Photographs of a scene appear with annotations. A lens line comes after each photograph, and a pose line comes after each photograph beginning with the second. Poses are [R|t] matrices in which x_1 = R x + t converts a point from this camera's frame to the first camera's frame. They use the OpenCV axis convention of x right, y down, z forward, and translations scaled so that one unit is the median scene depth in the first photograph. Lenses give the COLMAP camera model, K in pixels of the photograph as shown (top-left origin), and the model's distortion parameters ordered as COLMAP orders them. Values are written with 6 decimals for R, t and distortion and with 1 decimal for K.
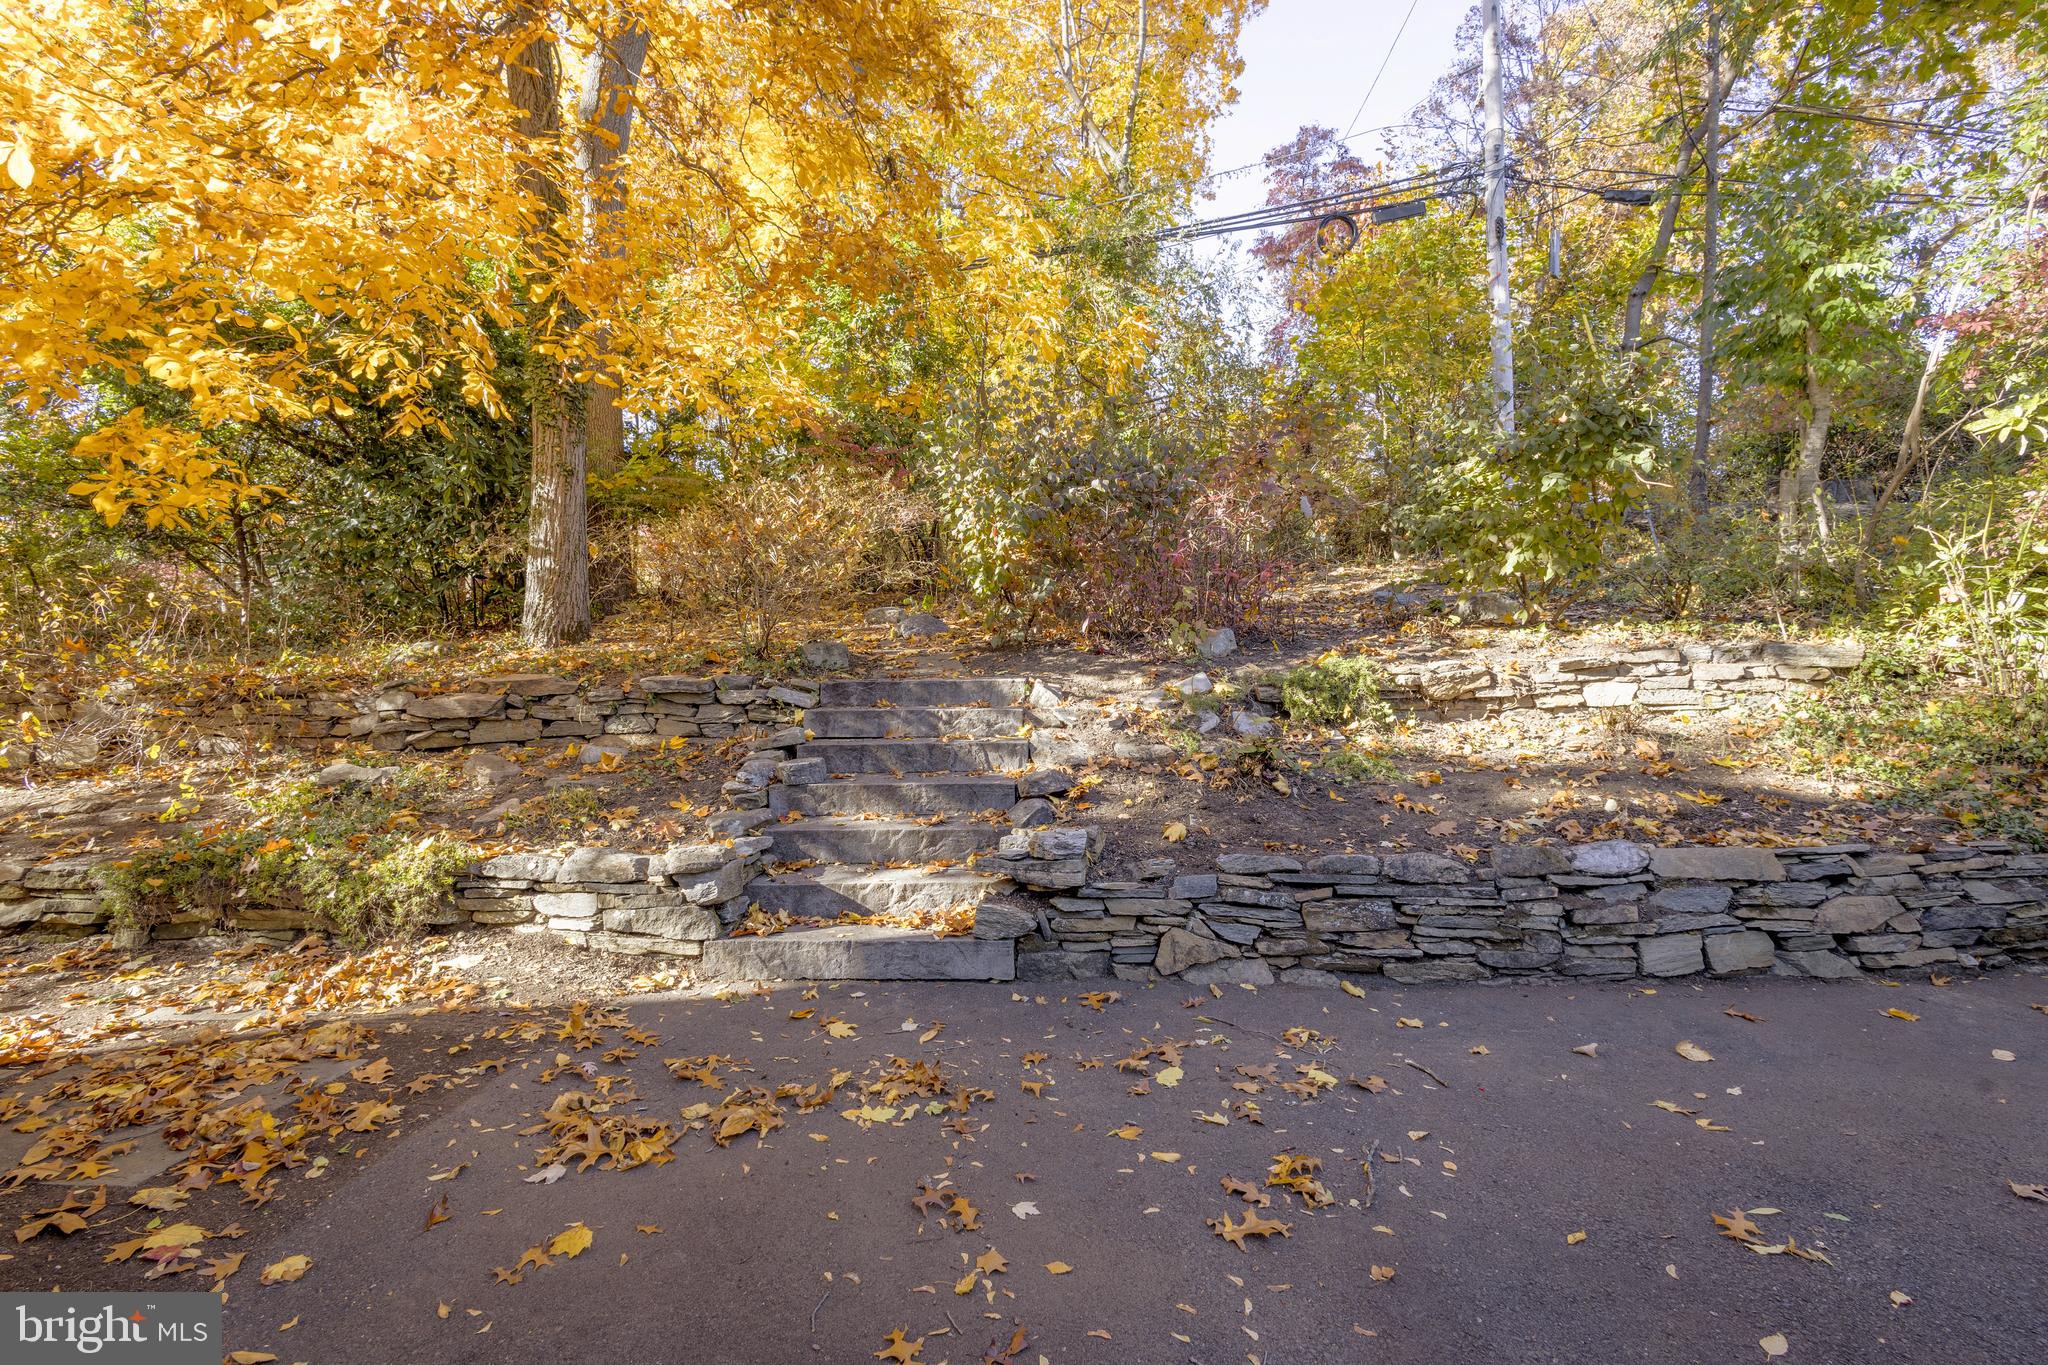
lens RADIAL K [[942.3, 0, 1012.9], [0, 942.3, 686.8], [0, 0, 1]] dist [0.010411, -0.002919]
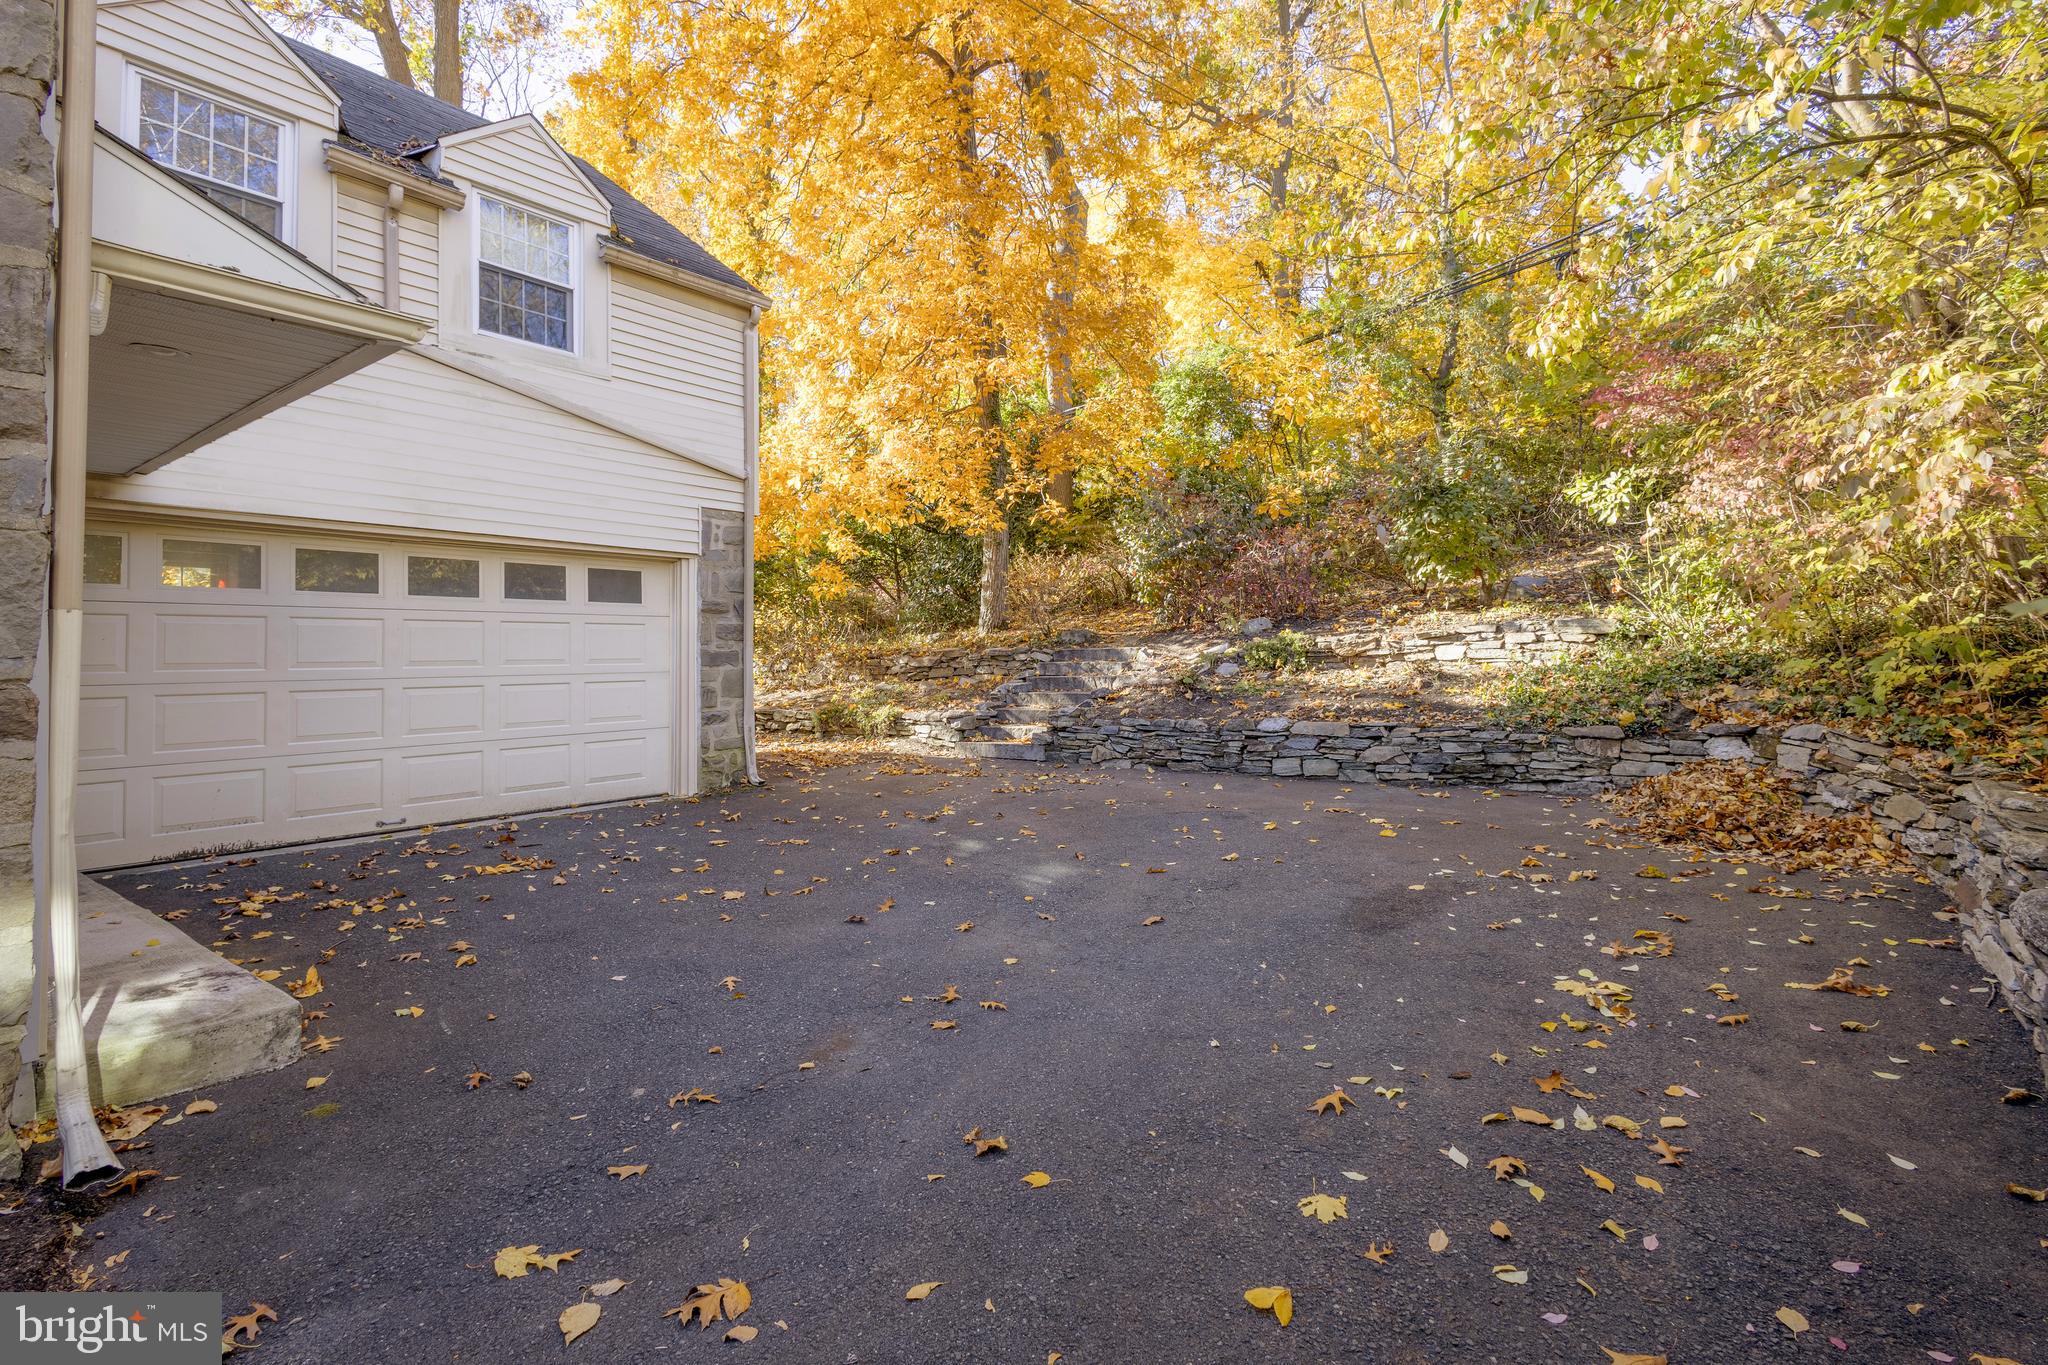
lens RADIAL K [[942.3, 0, 1021.0], [0, 942.3, 662.7], [0, 0, 1]] dist [0.010411, -0.002919]
pose [[0.811575, -0.002822, -0.584241, 1.418941], [0.004138, 0.999991, 0.000919, 0.030840], [0.584233, -0.003163, 0.811580, -1.121759]]
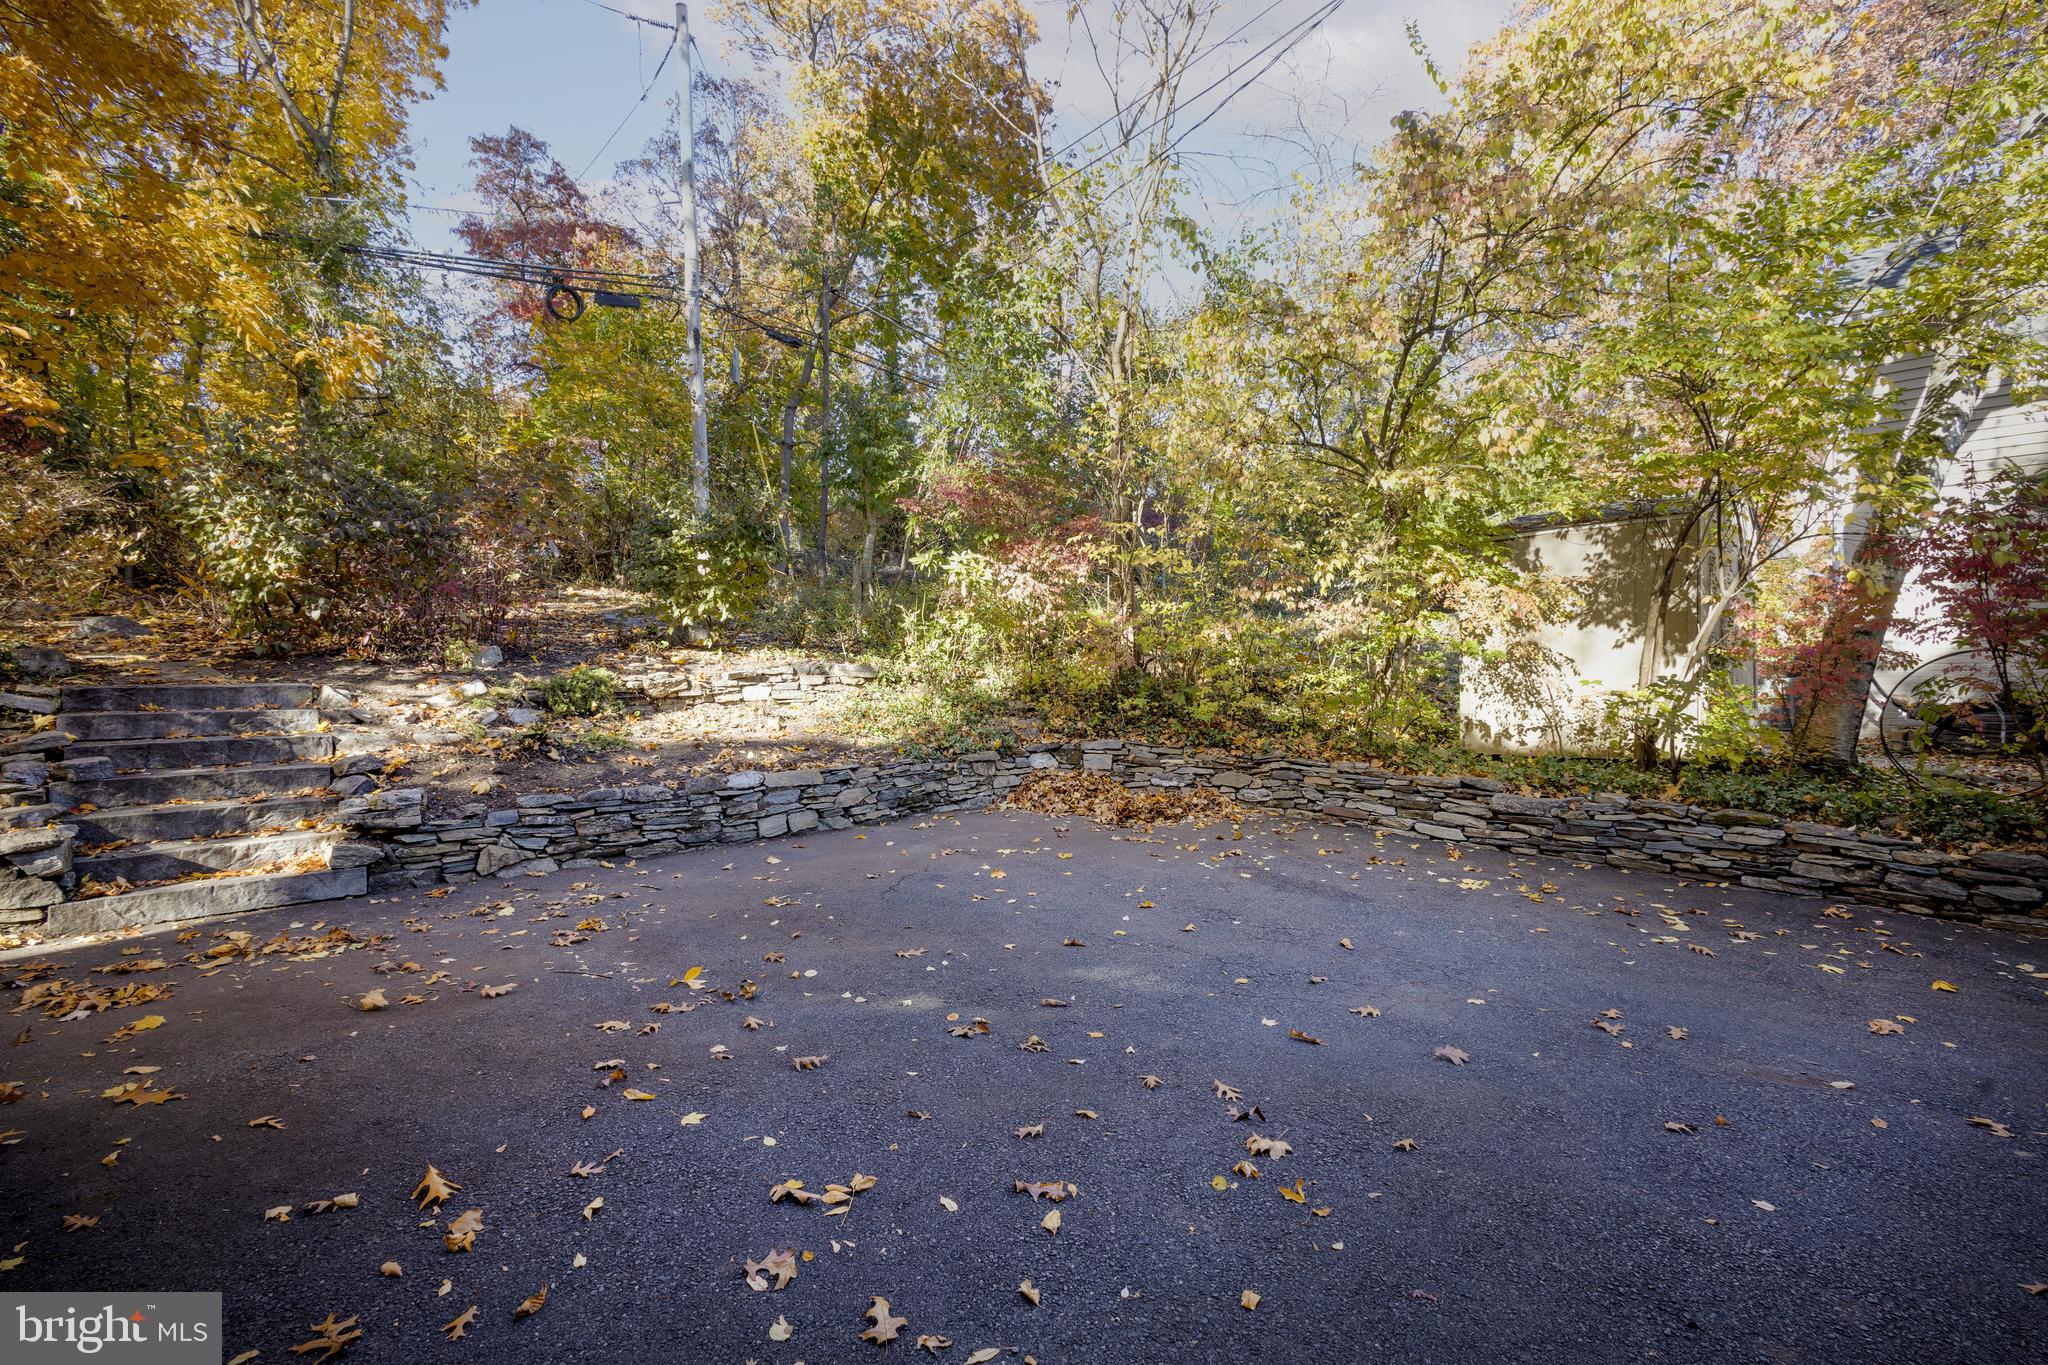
lens RADIAL K [[942.3, 0, 1034.1], [0, 942.3, 687.5], [0, 0, 1]] dist [0.010411, -0.002919]
pose [[0.691177, -0.003480, 0.722677, -0.321687], [0.005006, 0.999987, 0.000027, 0.000113], [-0.722668, 0.003600, 0.691186, -0.700976]]
